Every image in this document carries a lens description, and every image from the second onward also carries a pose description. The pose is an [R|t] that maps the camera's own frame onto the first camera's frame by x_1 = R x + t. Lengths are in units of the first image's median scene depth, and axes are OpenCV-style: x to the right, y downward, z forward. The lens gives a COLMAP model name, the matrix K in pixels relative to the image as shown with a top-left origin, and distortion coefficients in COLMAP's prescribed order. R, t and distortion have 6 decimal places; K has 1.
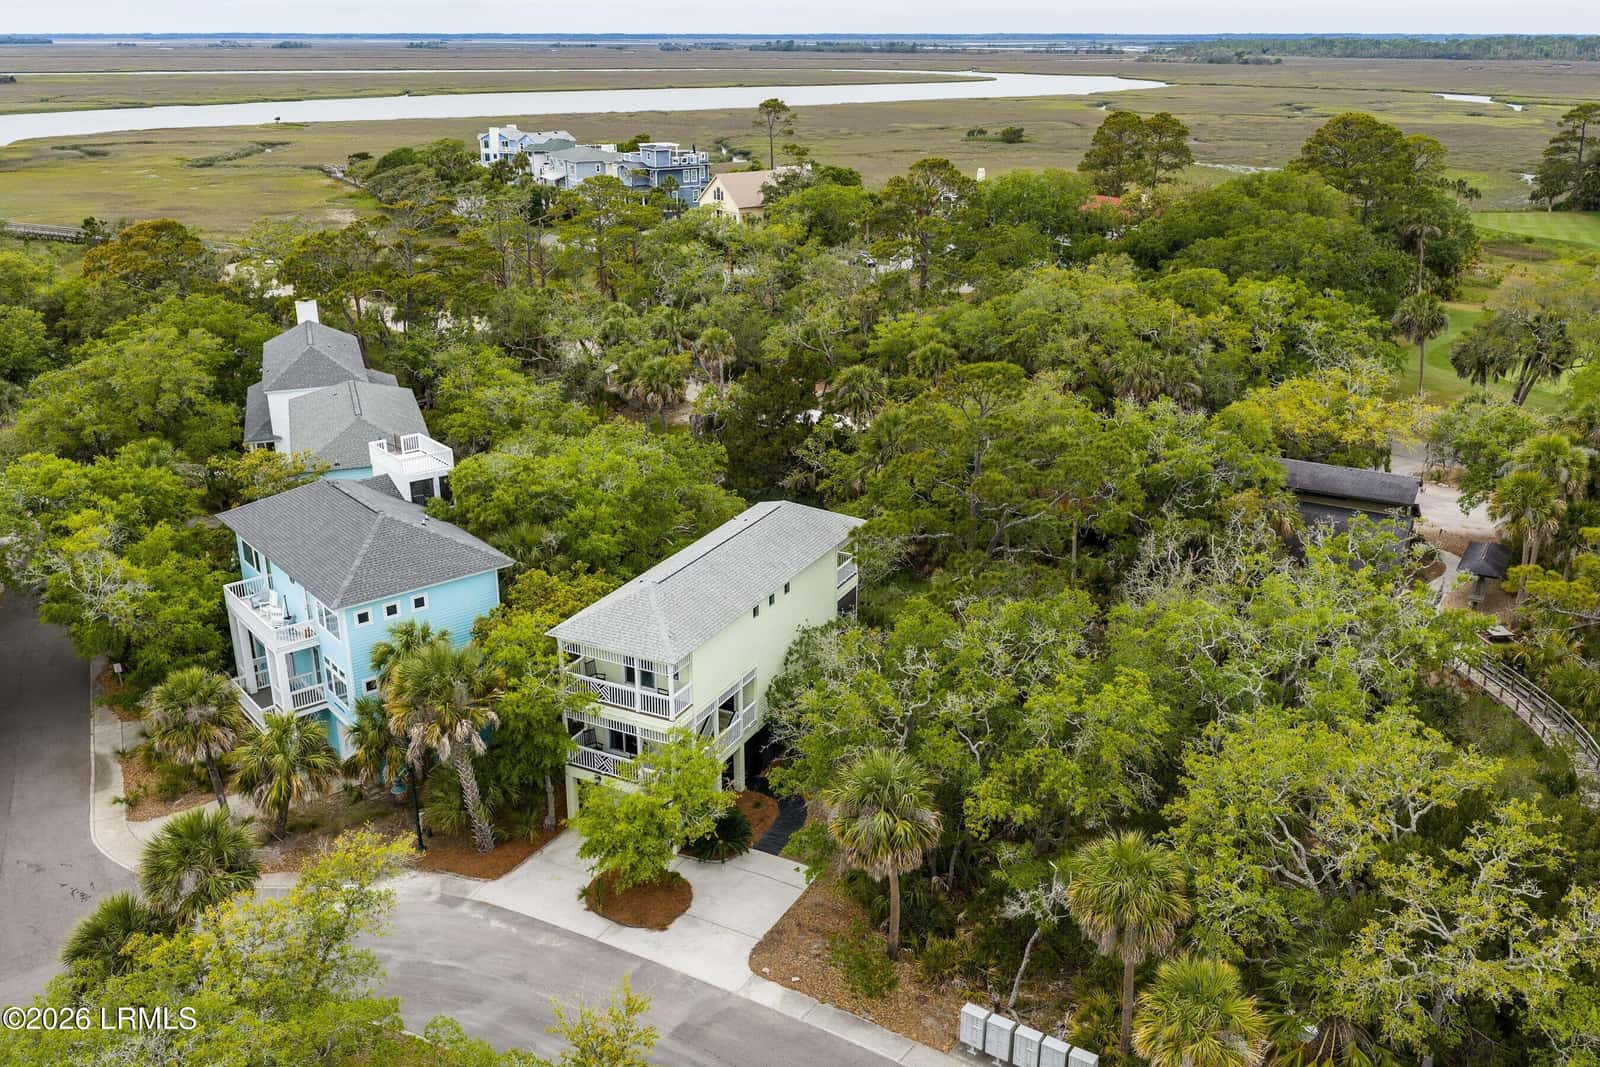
lens RADIAL K [[1335.0, 0, 800.0], [0, 1335.0, 533.5], [0, 0, 1]] dist [0.028036, -0.051222]
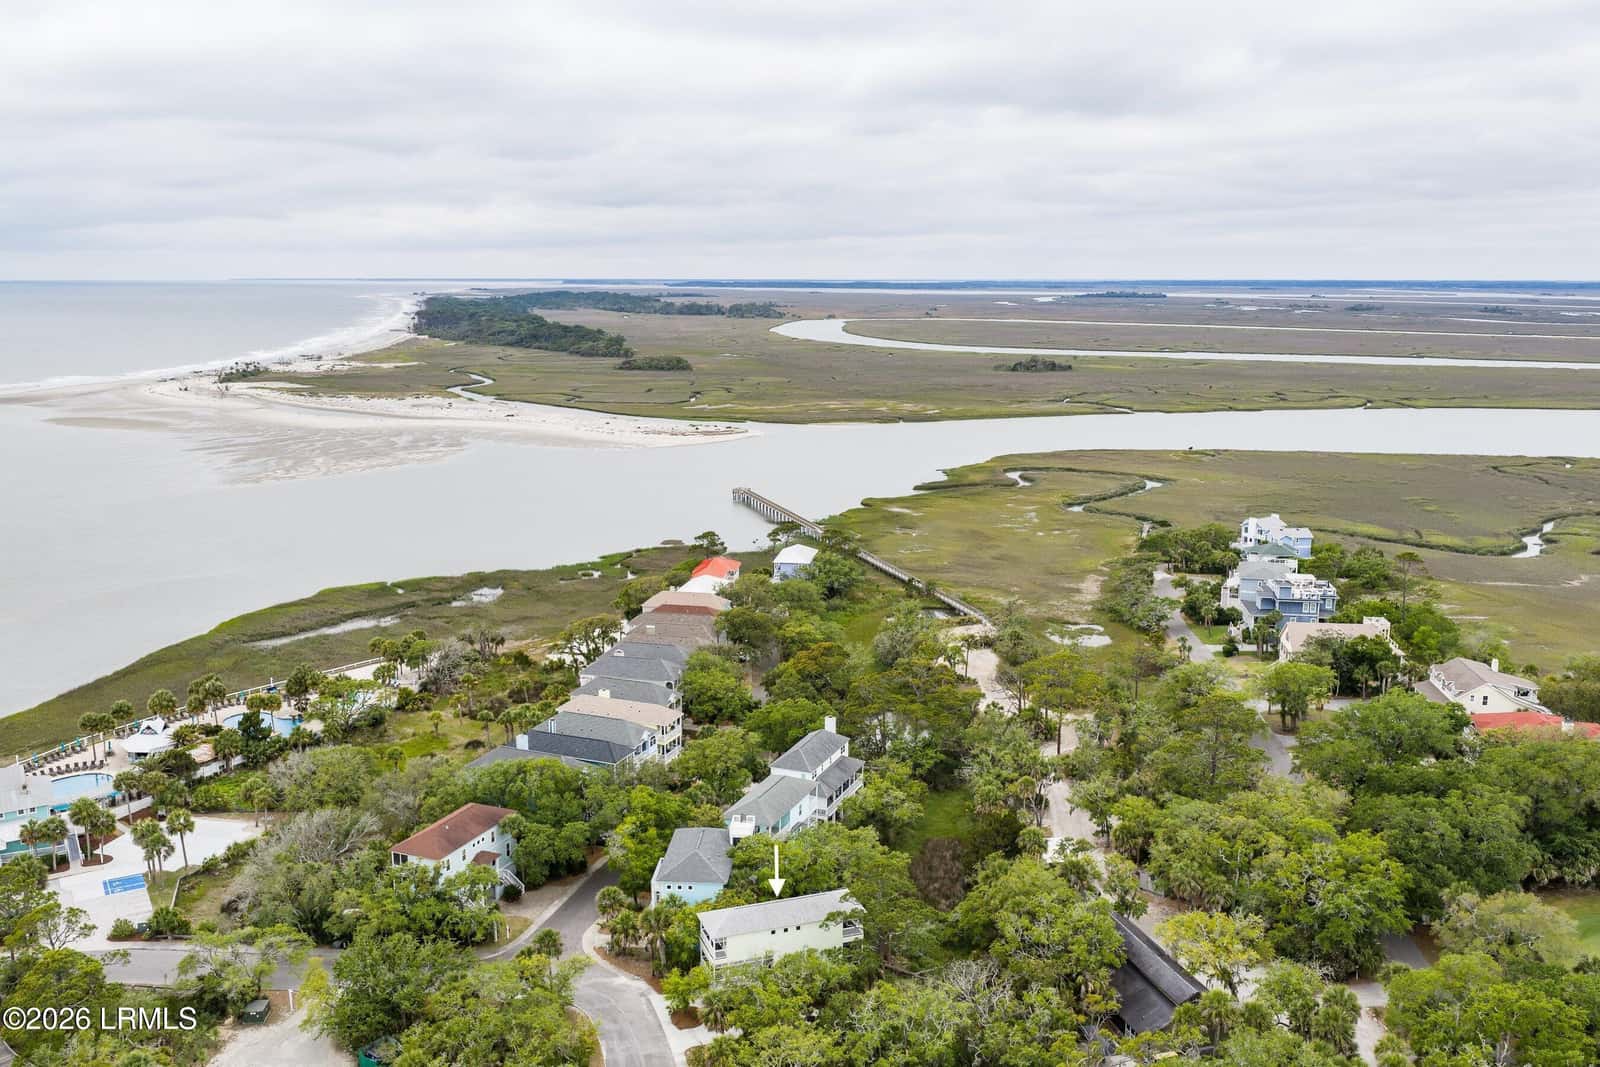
lens RADIAL K [[1335.0, 0, 800.0], [0, 1335.0, 533.5], [0, 0, 1]] dist [0.028036, -0.051222]
pose [[0.726498, 0.129777, -0.674803, 1.568132], [-0.240311, 0.967980, -0.072561, -0.486218], [0.643779, 0.214878, 0.734422, -0.963747]]
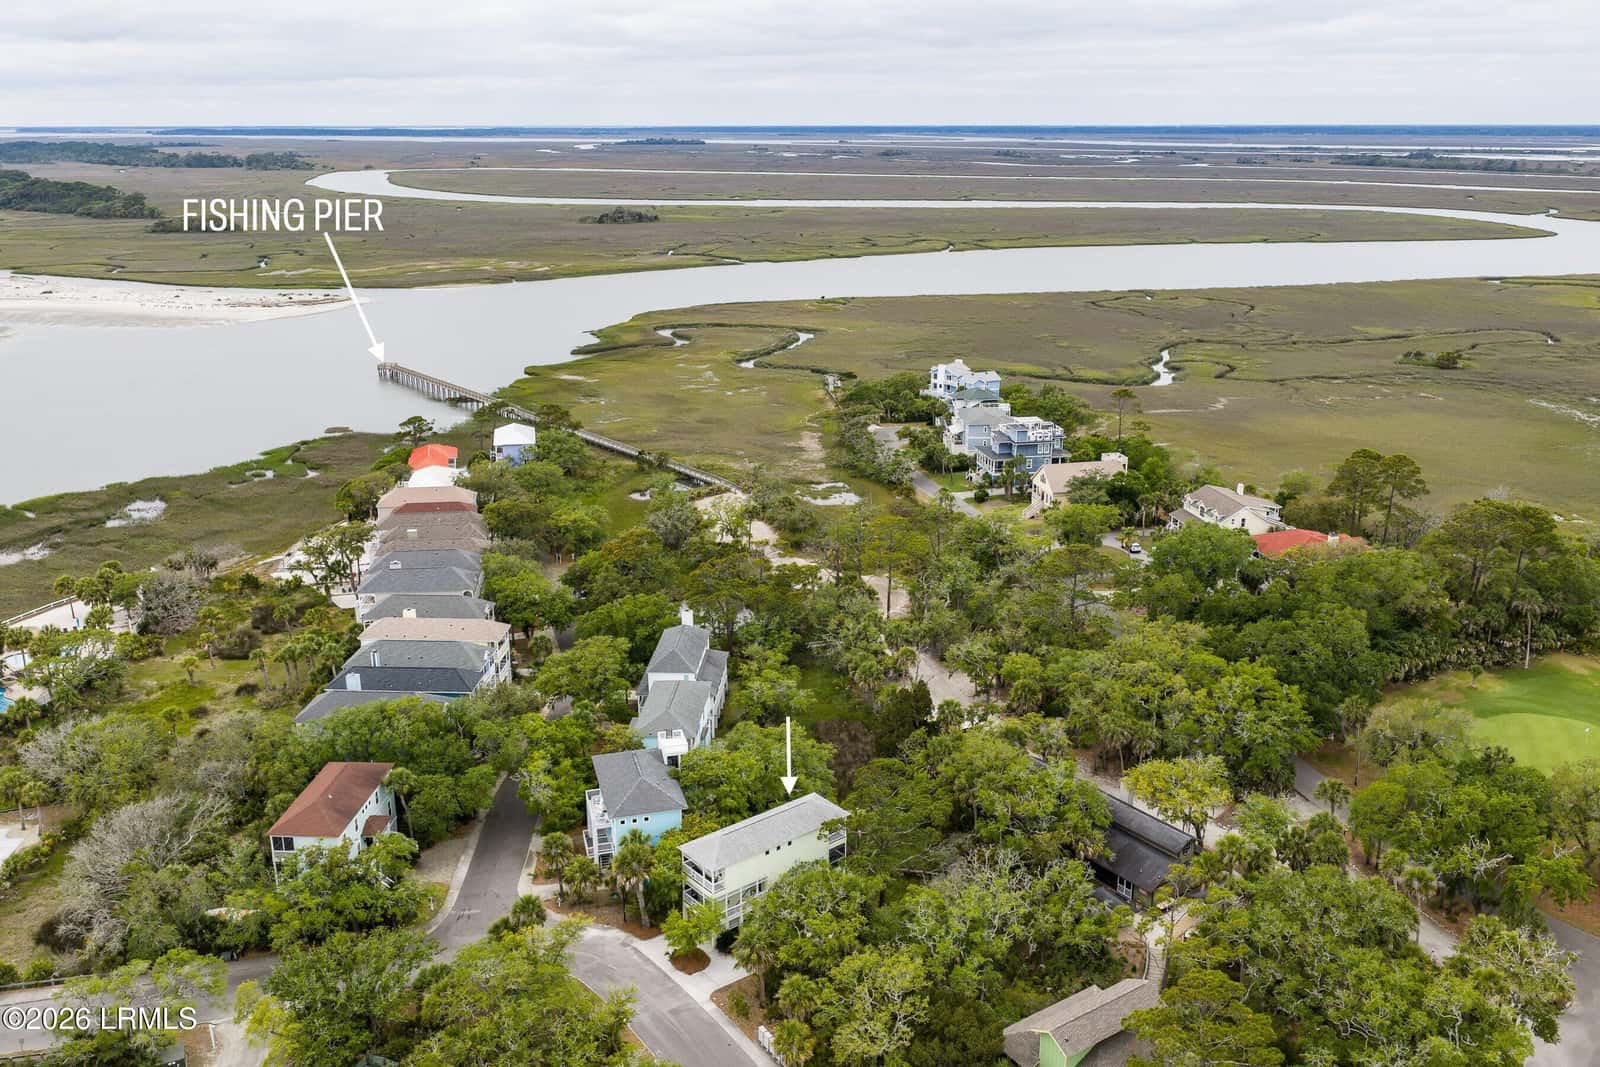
lens RADIAL K [[1335.0, 0, 800.0], [0, 1335.0, 533.5], [0, 0, 1]] dist [0.028036, -0.051222]
pose [[0.914078, 0.116841, -0.388342, 0.841756], [-0.139214, 0.989812, -0.029874, -0.422711], [0.380895, 0.081369, 0.921031, -1.157655]]
